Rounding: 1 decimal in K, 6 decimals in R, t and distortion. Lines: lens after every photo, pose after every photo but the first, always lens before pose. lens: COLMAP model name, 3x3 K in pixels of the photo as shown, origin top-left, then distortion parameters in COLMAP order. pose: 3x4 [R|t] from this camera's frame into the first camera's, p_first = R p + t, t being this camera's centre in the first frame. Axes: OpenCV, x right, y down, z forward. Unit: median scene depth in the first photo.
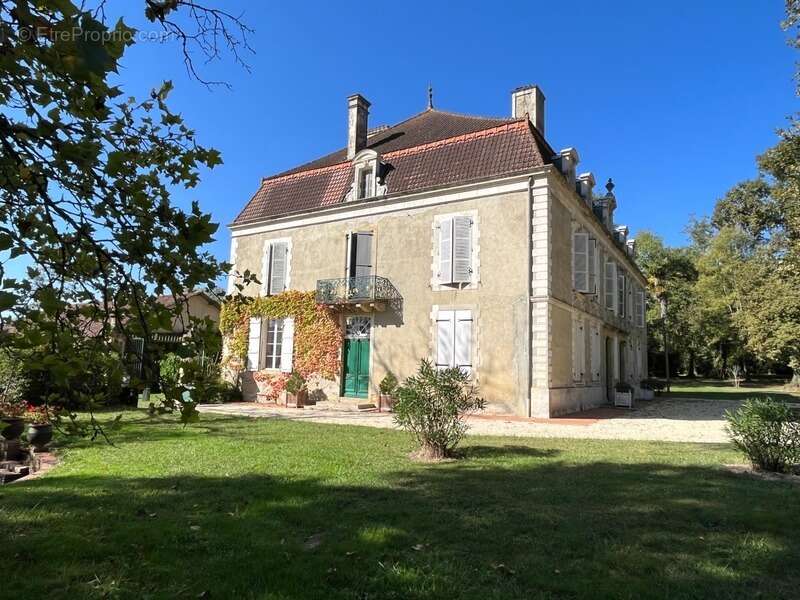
lens RADIAL K [[515.4, 0, 400.6], [0, 515.4, 301.5], [0, 0, 1]] dist [-0.008797, -0.000516]
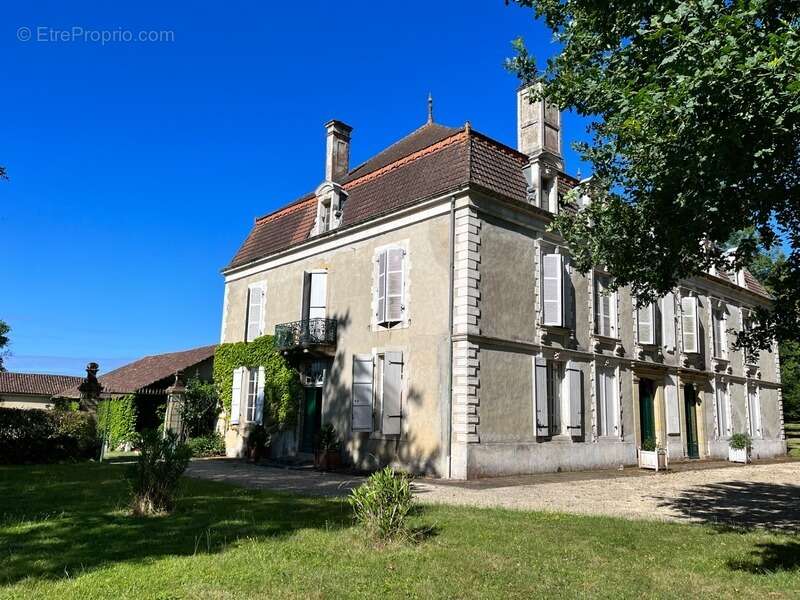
lens RADIAL K [[611.2, 0, 400.9], [0, 611.2, 300.8], [0, 0, 1]] dist [0.035826, -0.008804]
pose [[0.960329, -0.057372, -0.272904, 0.372006], [0.040006, 0.996829, -0.068782, 0.000393], [0.275985, 0.055135, 0.959579, -0.004448]]
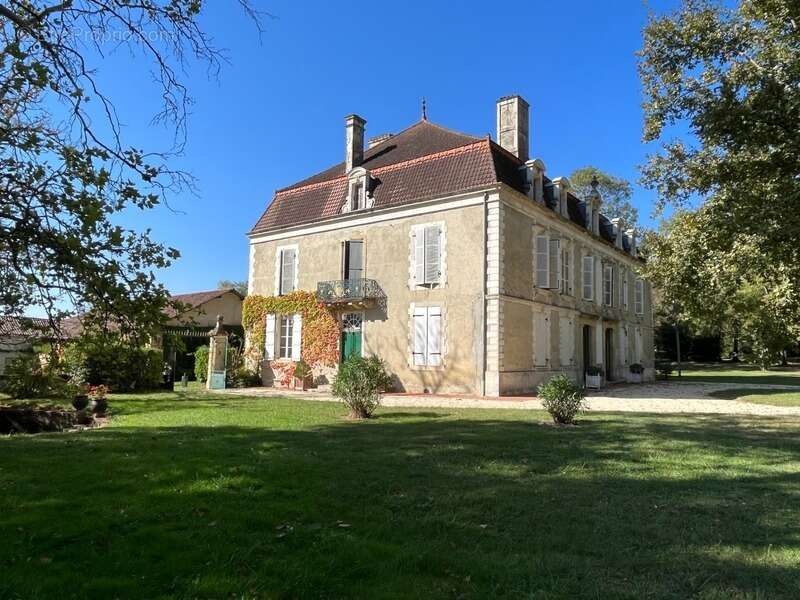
lens RADIAL K [[537.1, 0, 399.9], [0, 537.1, 302.1], [0, 0, 1]] dist [-0.008154, -0.000194]
pose [[0.995417, -0.021542, -0.093174, 0.140882], [0.024215, 0.999324, 0.027648, -0.026392], [0.092515, -0.029778, 0.995266, -0.203510]]
